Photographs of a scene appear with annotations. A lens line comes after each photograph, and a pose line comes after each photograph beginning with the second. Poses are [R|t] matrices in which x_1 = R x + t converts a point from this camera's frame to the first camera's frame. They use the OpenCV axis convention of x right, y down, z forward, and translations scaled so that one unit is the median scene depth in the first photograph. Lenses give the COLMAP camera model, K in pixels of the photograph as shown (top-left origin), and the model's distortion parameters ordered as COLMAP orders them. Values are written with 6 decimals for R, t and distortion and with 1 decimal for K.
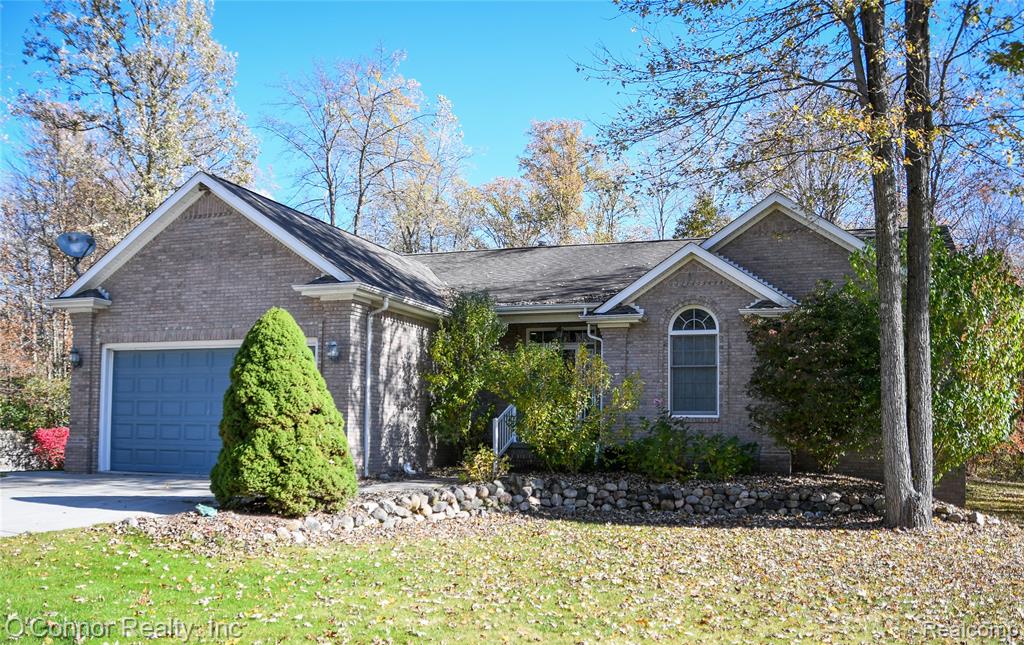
lens RADIAL K [[964.5, 0, 512.9], [0, 964.5, 380.7], [0, 0, 1]] dist [-0.078821, 0.005593]
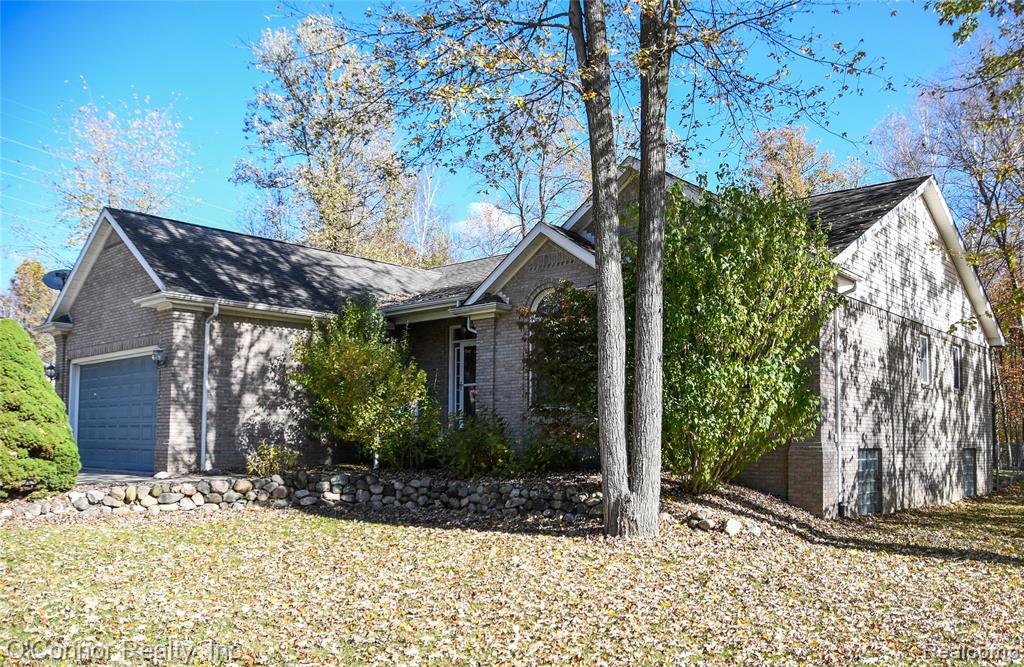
lens RADIAL K [[876.8, 0, 513.7], [0, 876.8, 370.3], [0, 0, 1]] dist [-0.062127, 0.001372]
pose [[0.918374, -0.043553, -0.393309, 0.536578], [0.033246, 0.998903, -0.032983, 0.029536], [0.394314, 0.017215, 0.918815, 0.233231]]
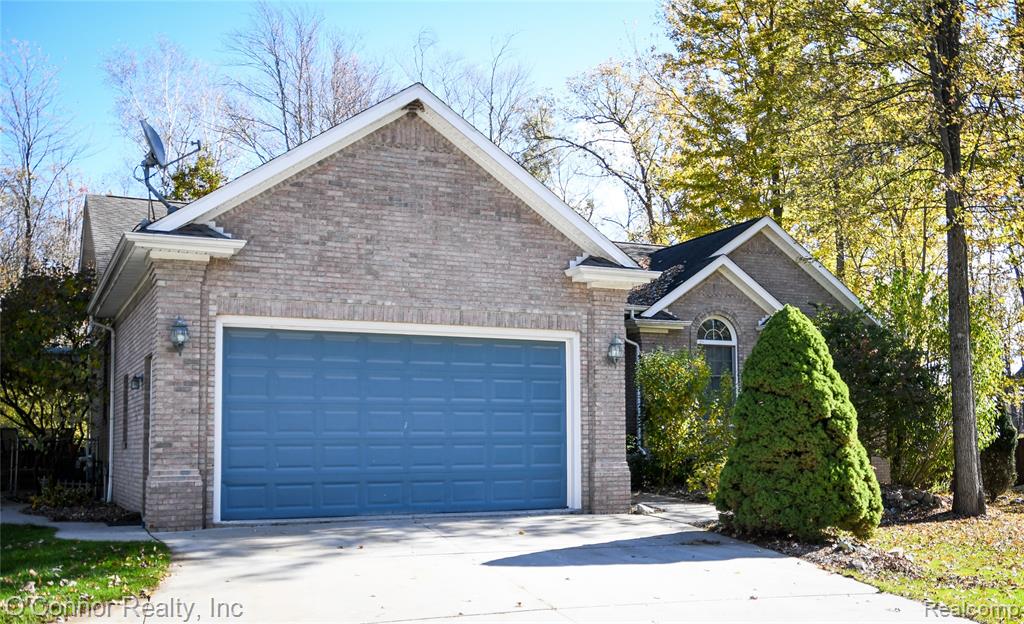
lens RADIAL K [[1088.7, 0, 589.7], [0, 1088.7, 363.3], [0, 0, 1]] dist [-0.024480, -0.012224]
pose [[0.662726, 0.035765, 0.748008, -0.839658], [-0.027592, 0.999347, -0.023337, 0.002269], [-0.748354, -0.005174, 0.663280, 0.373182]]
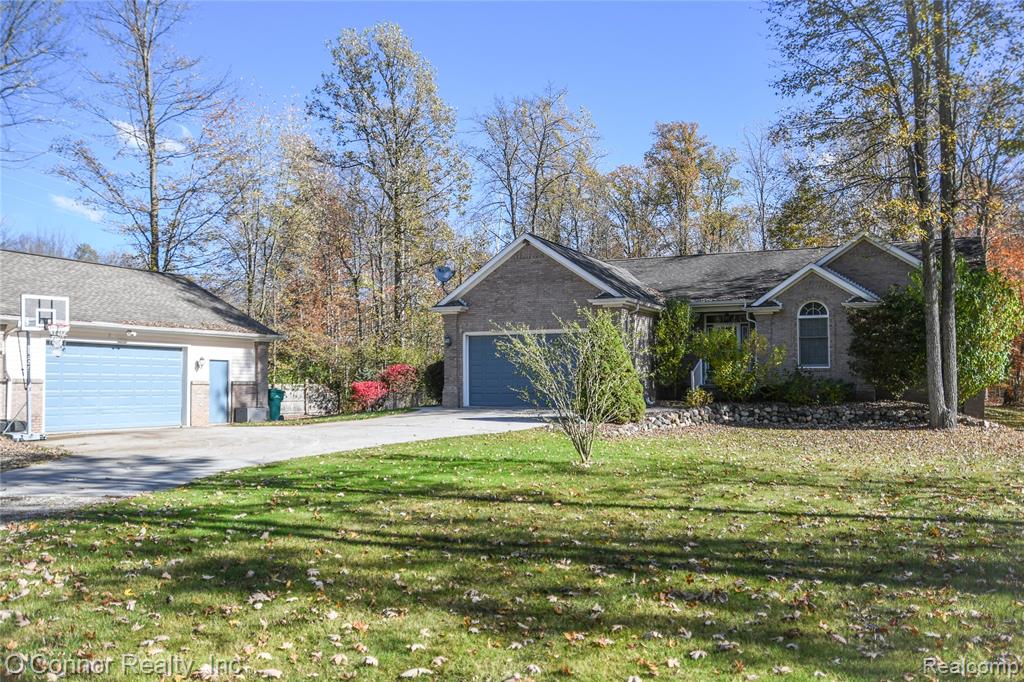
lens RADIAL K [[901.5, 0, 512.2], [0, 901.5, 354.7], [0, 0, 1]] dist [-0.087695, 0.124984]
pose [[0.994255, -0.020083, -0.105136, -0.183201], [0.022959, 0.999393, 0.026216, -0.040949], [0.104546, -0.028479, 0.994112, -0.642297]]
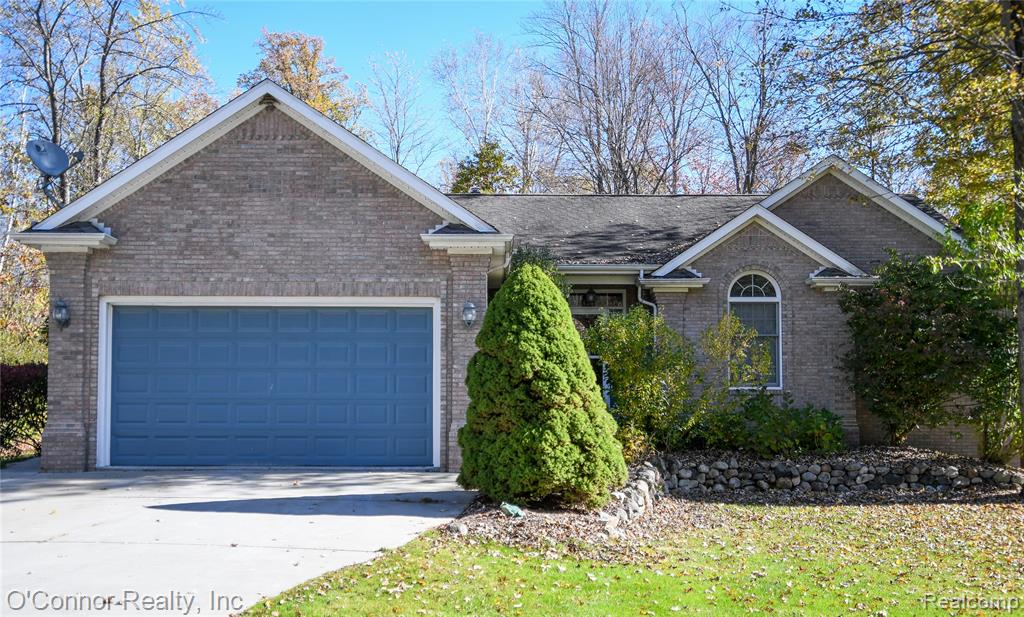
lens RADIAL K [[1096.7, 0, 510.0], [0, 1096.7, 355.3], [0, 0, 1]] dist [0.057492, 0.015780]
pose [[0.935567, 0.005564, 0.353104, -0.461533], [-0.010213, 0.999884, 0.011304, -0.005721], [-0.353000, -0.014182, 0.935516, 0.080506]]
